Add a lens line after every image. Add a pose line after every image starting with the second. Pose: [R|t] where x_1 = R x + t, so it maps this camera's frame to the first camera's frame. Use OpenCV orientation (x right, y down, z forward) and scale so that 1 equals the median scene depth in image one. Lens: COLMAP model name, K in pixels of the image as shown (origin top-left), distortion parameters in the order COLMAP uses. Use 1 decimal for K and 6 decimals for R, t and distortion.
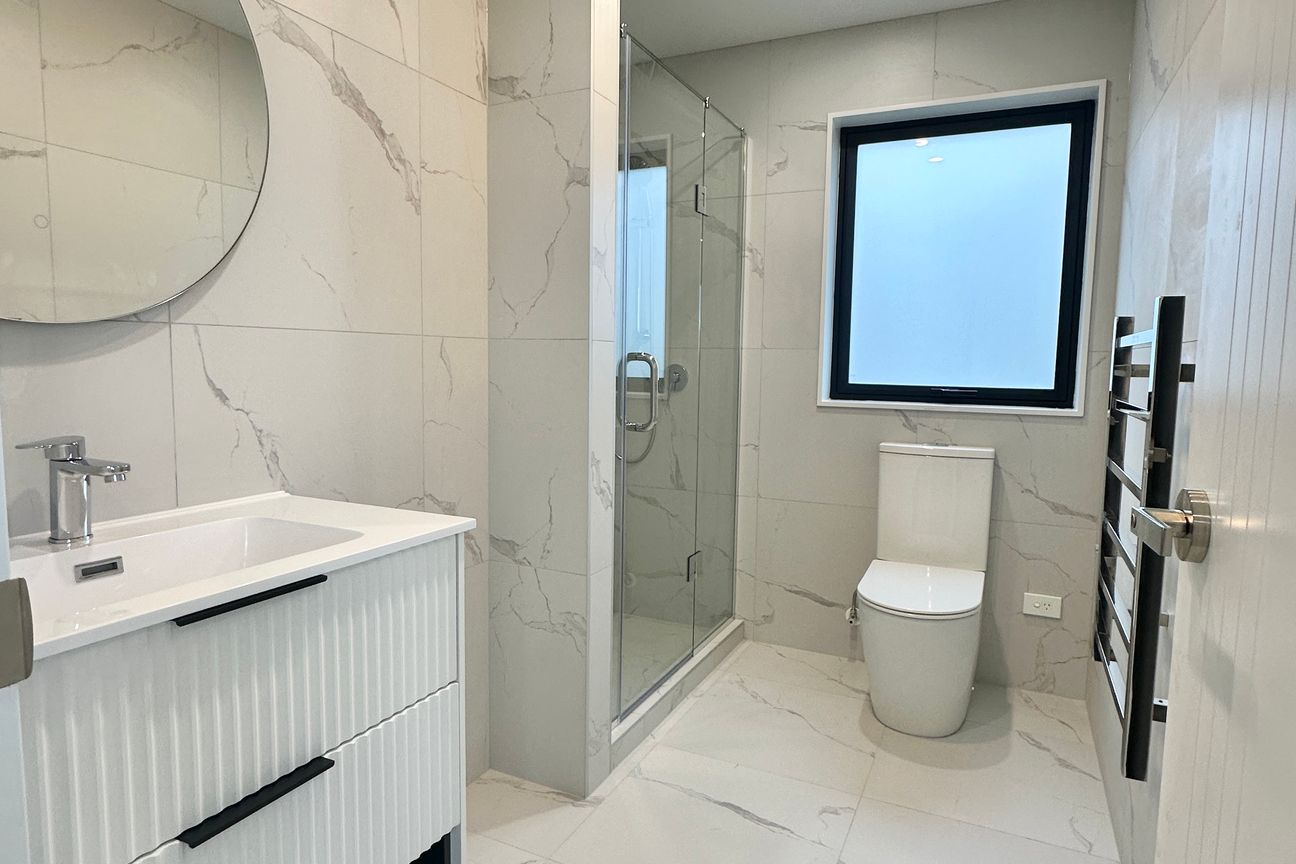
lens RADIAL K [[770.8, 0, 673.3], [0, 770.8, 425.4], [0, 0, 1]] dist [0.003735, 0.000510]
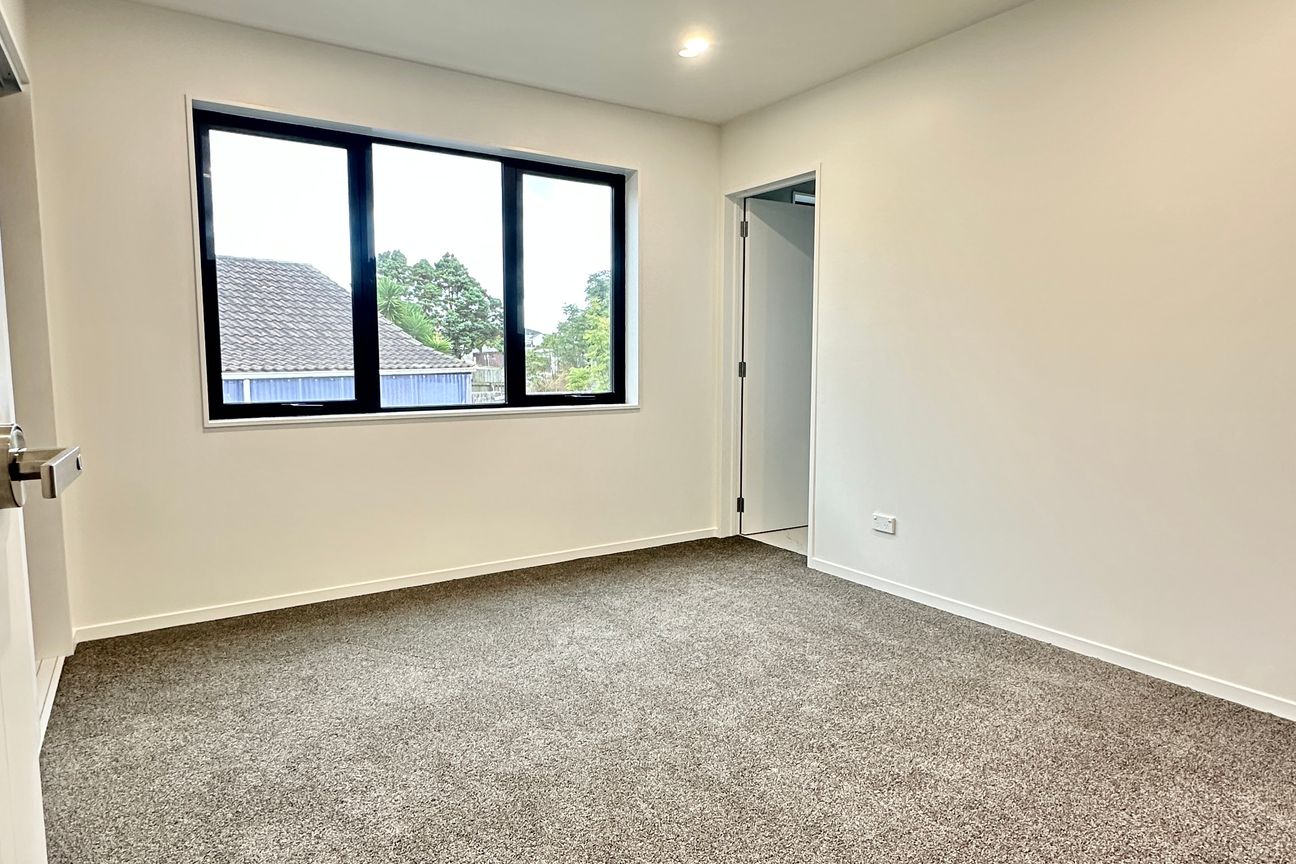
lens RADIAL K [[770.8, 0, 673.3], [0, 770.8, 425.4], [0, 0, 1]] dist [0.003735, 0.000510]
pose [[0.525688, -0.082477, 0.846670, -0.251046], [0.095421, 0.994725, 0.037653, -0.013812], [-0.845309, 0.060997, 0.530785, 0.110034]]
